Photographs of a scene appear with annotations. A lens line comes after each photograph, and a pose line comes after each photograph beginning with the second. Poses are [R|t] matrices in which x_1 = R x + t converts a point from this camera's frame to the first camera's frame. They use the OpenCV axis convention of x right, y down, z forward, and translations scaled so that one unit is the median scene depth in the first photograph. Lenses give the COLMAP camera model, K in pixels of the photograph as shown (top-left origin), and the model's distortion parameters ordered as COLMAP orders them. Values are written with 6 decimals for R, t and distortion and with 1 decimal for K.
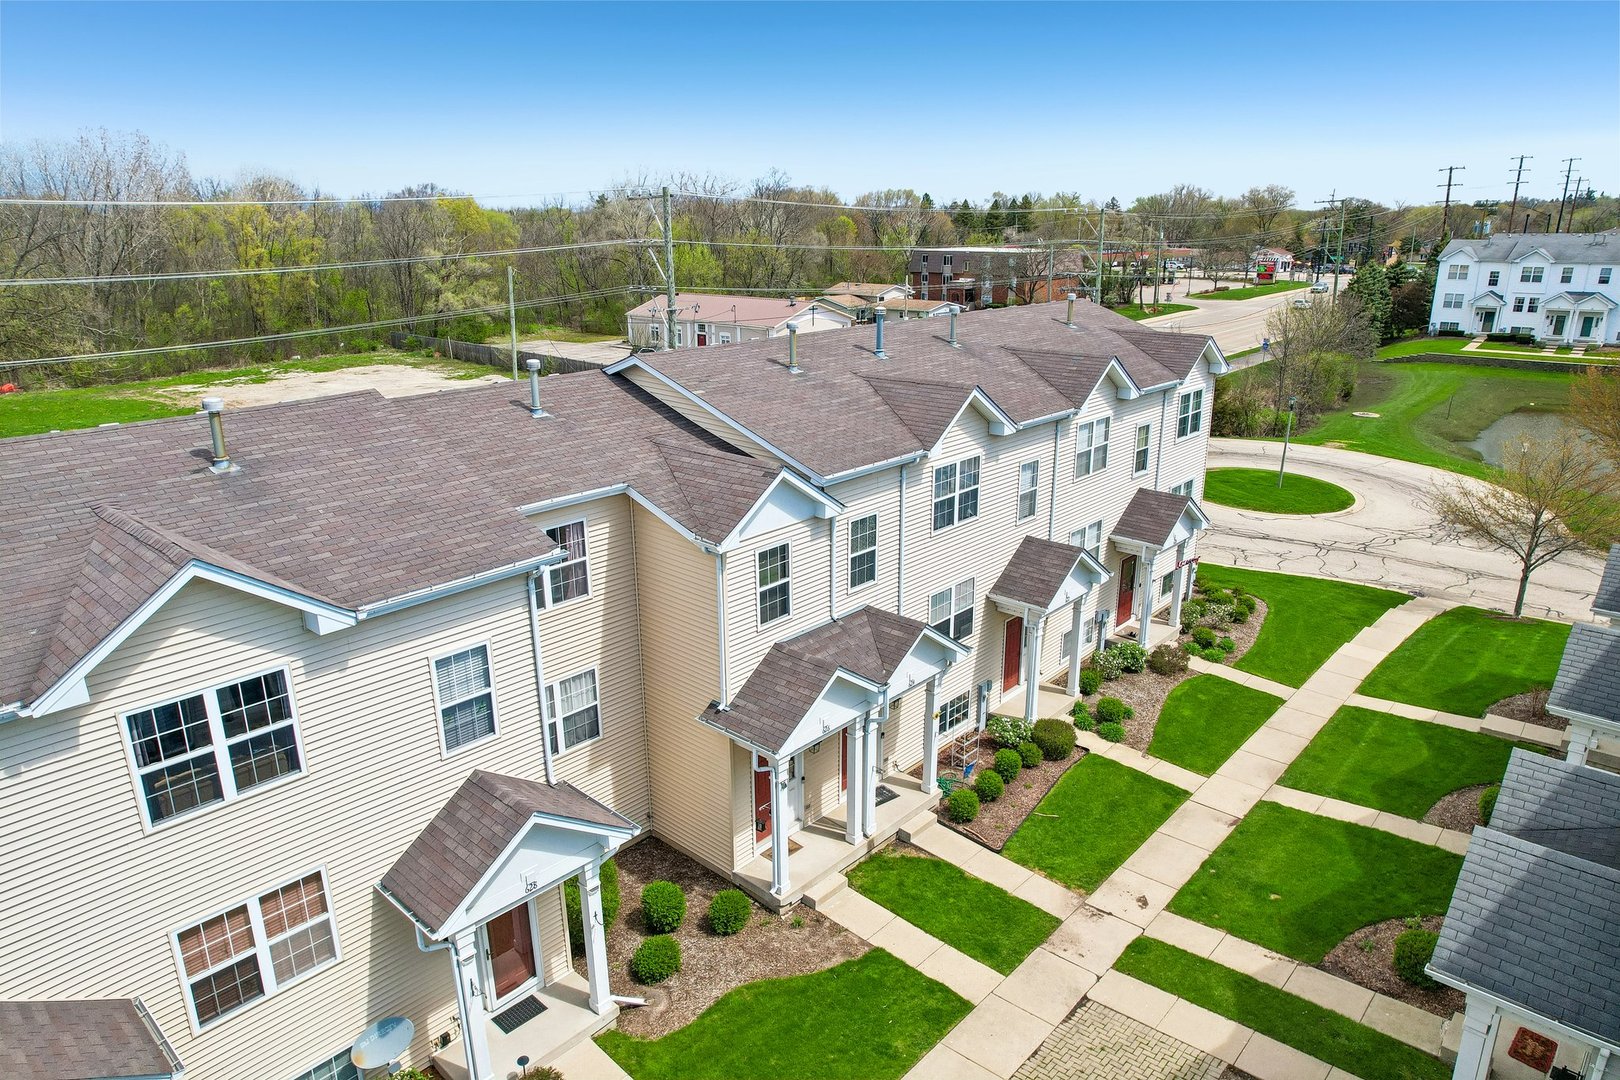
lens RADIAL K [[1034.8, 0, 810.0], [0, 1034.8, 540.0], [0, 0, 1]] dist [-0.075046, 0.064094]
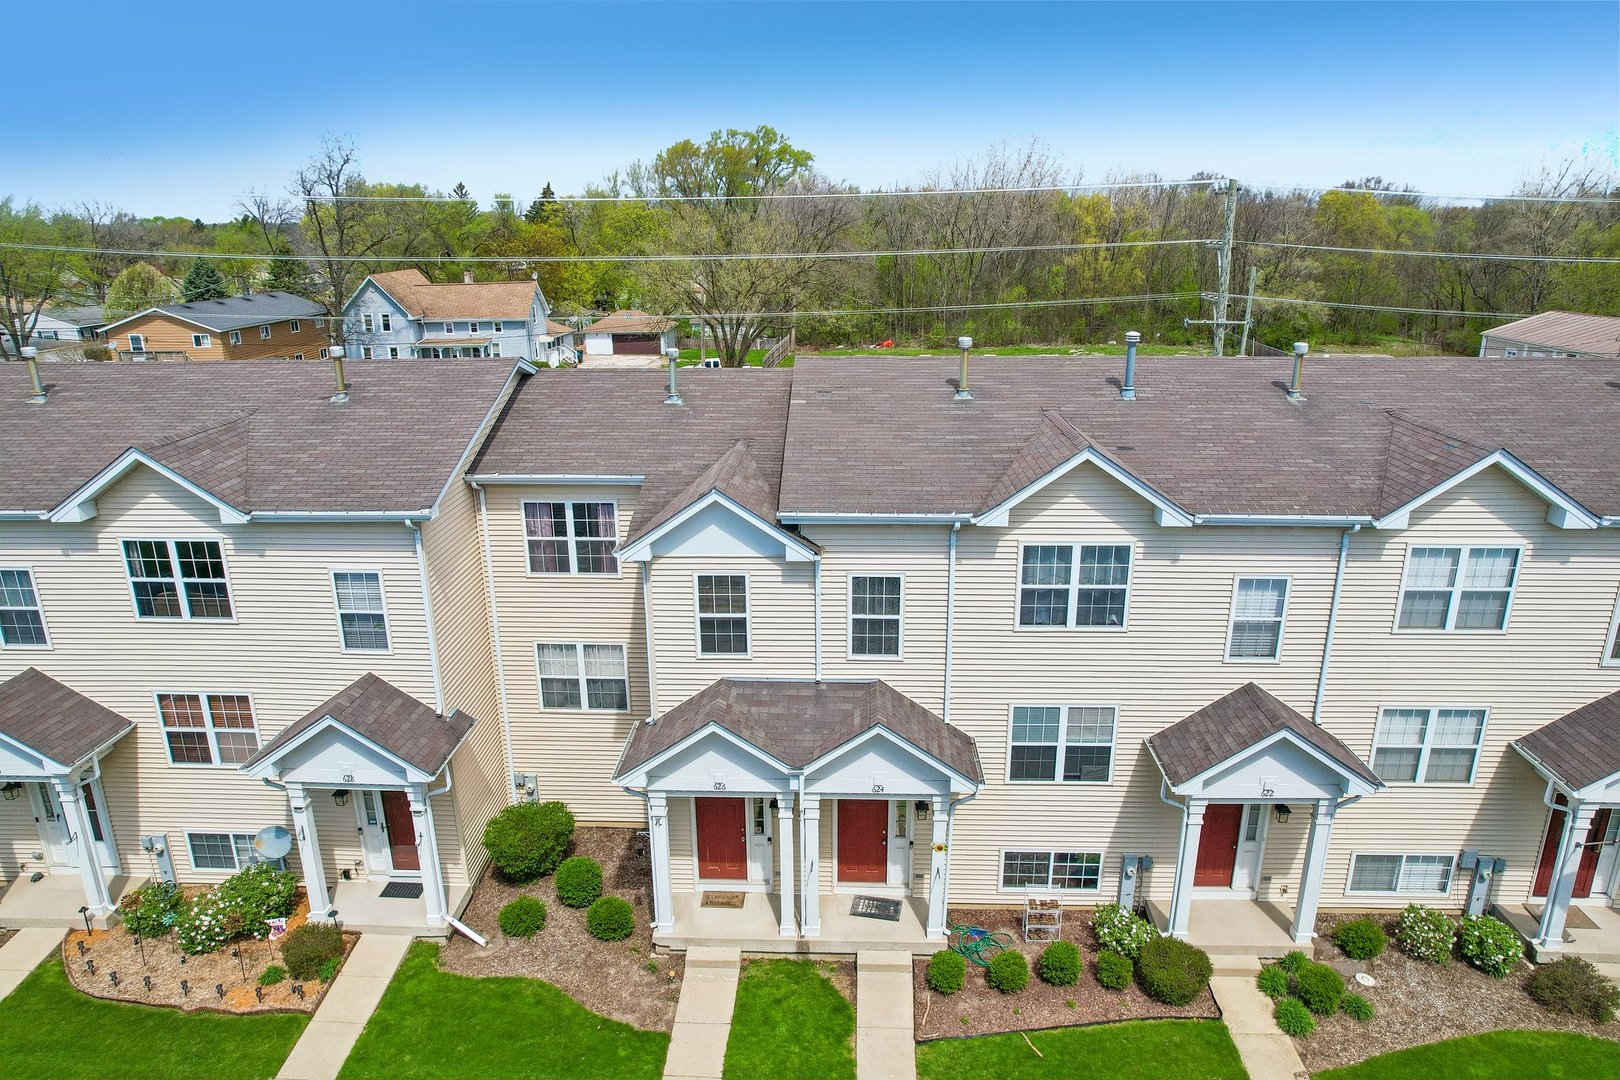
lens RADIAL K [[887.7, 0, 840.1], [0, 887.7, 546.2], [0, 0, 1]] dist [-0.002484, -0.000377]
pose [[0.643789, 0.297369, -0.705059, 0.451993], [-0.224495, 0.954254, 0.197485, -0.153221], [0.731531, 0.031143, 0.681096, 0.456620]]
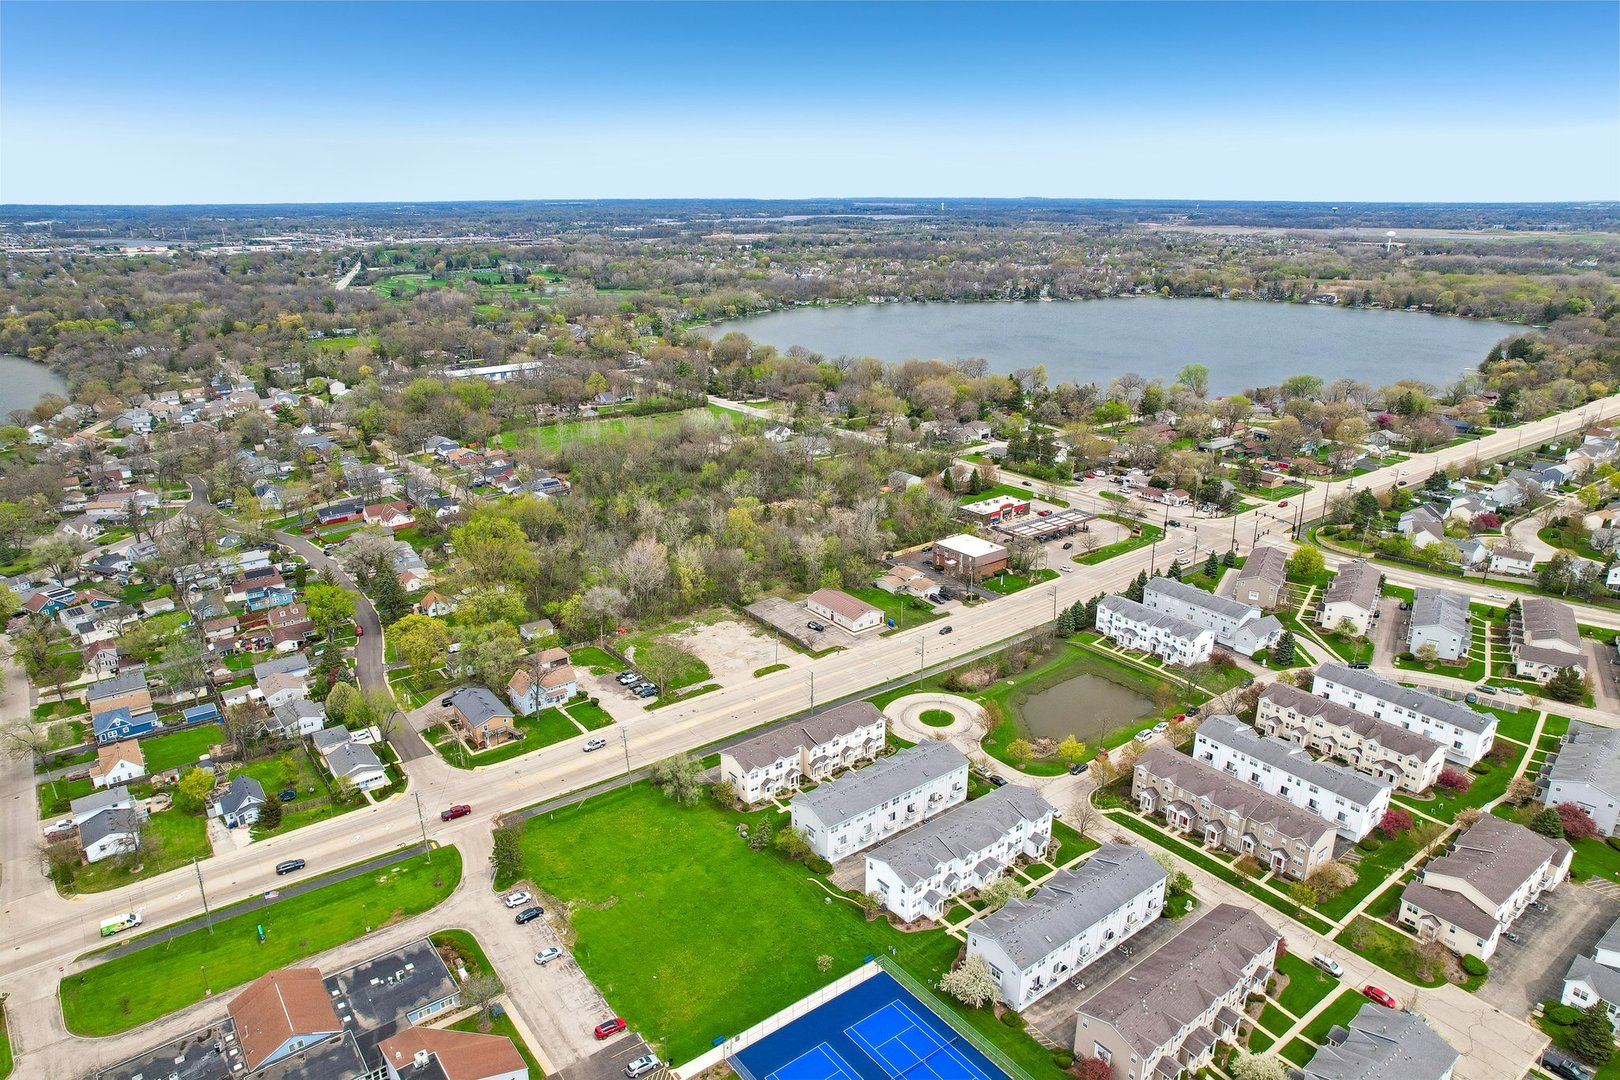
lens RADIAL K [[1034.8, 0, 810.0], [0, 1034.8, 540.0], [0, 0, 1]] dist [-0.075046, 0.064094]
pose [[0.984184, 0.066101, -0.164358, 1.377832], [-0.062091, 0.997637, 0.029424, -2.237862], [0.165914, -0.018754, 0.985962, -8.661307]]
